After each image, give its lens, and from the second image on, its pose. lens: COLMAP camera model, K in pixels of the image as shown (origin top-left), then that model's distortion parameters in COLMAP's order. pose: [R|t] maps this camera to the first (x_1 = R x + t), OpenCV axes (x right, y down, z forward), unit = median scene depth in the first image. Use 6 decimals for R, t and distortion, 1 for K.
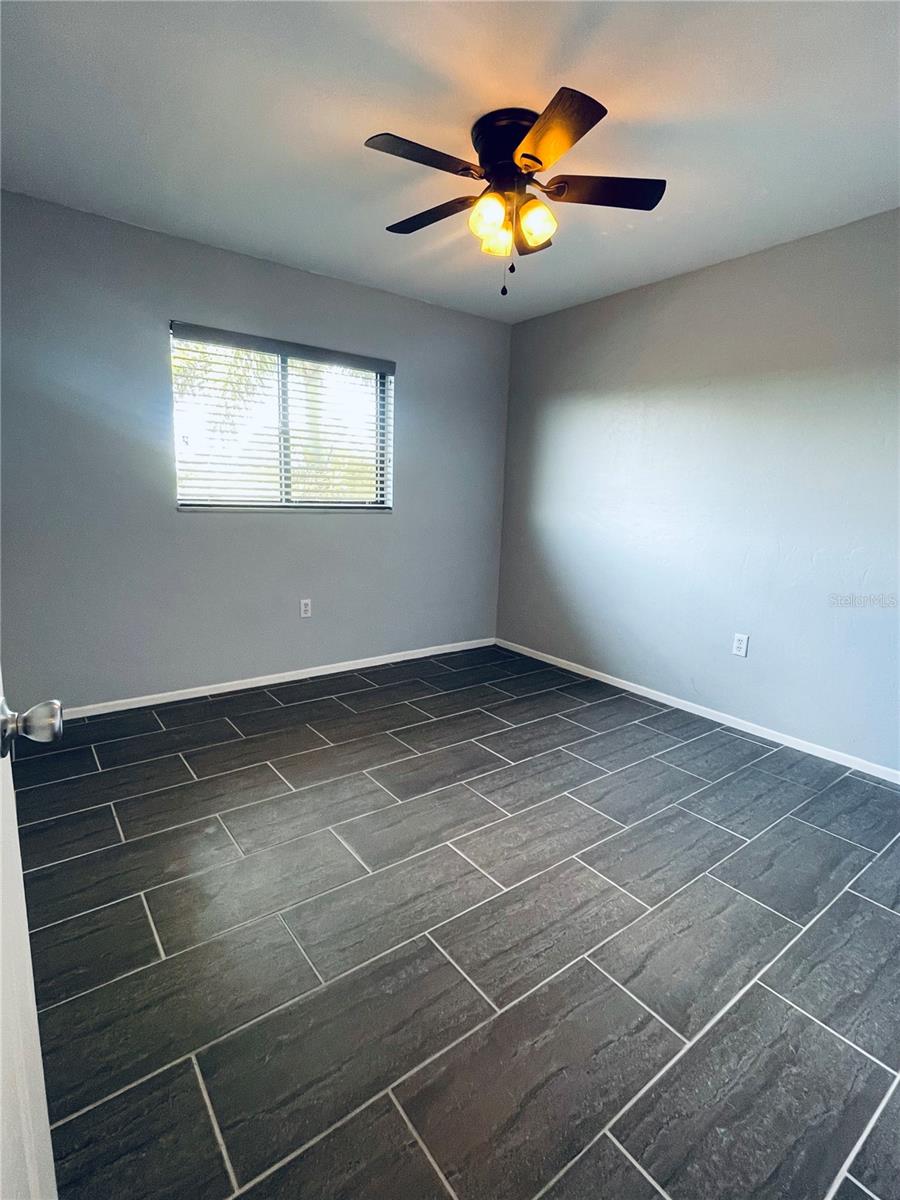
lens RADIAL K [[581.0, 0, 448.6], [0, 581.0, 596.2], [0, 0, 1]] dist [0.000460, 0.000335]
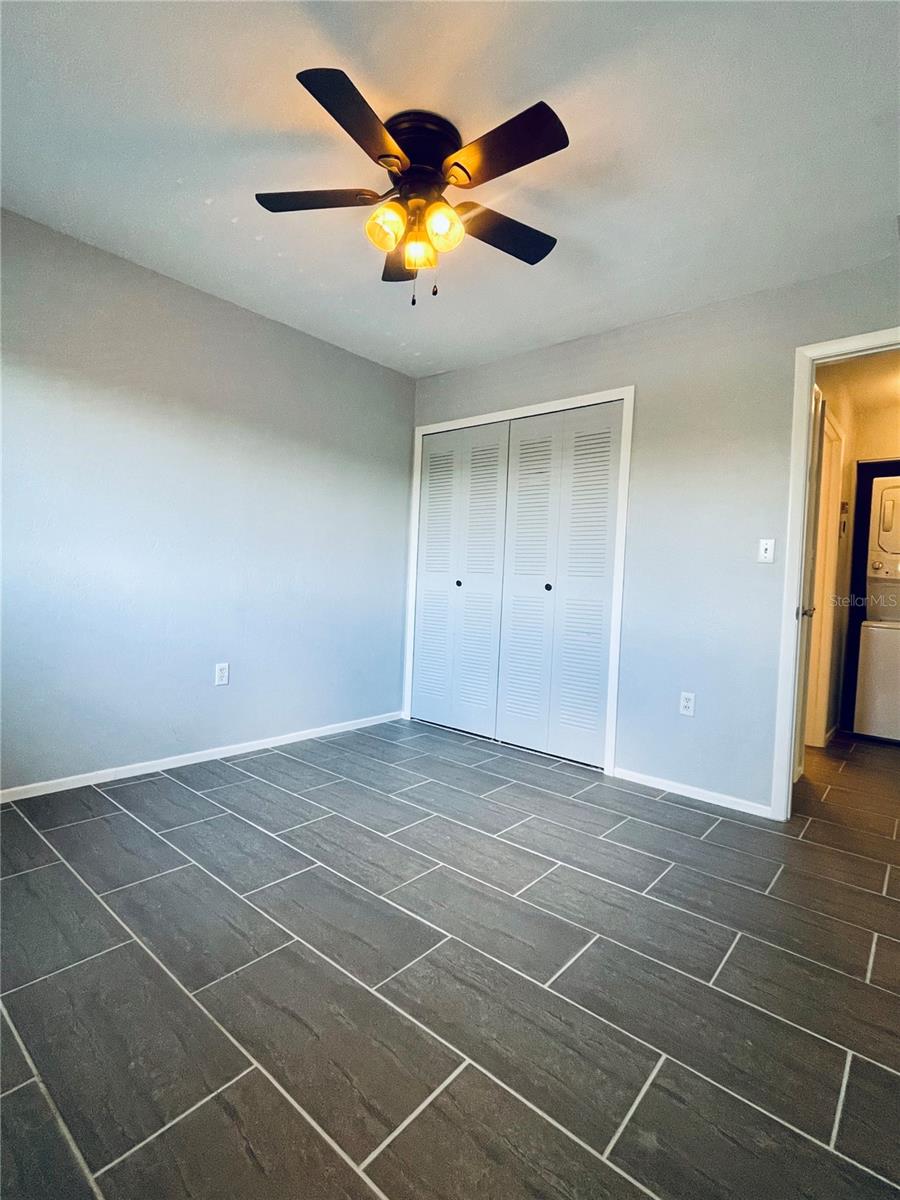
lens RADIAL K [[581.0, 0, 448.6], [0, 581.0, 596.2], [0, 0, 1]] dist [0.000460, 0.000335]
pose [[-0.220274, -0.069354, 0.972969, -0.567221], [0.117829, 0.988273, 0.097121, -0.103492], [-0.968295, 0.136037, -0.209519, 0.818156]]
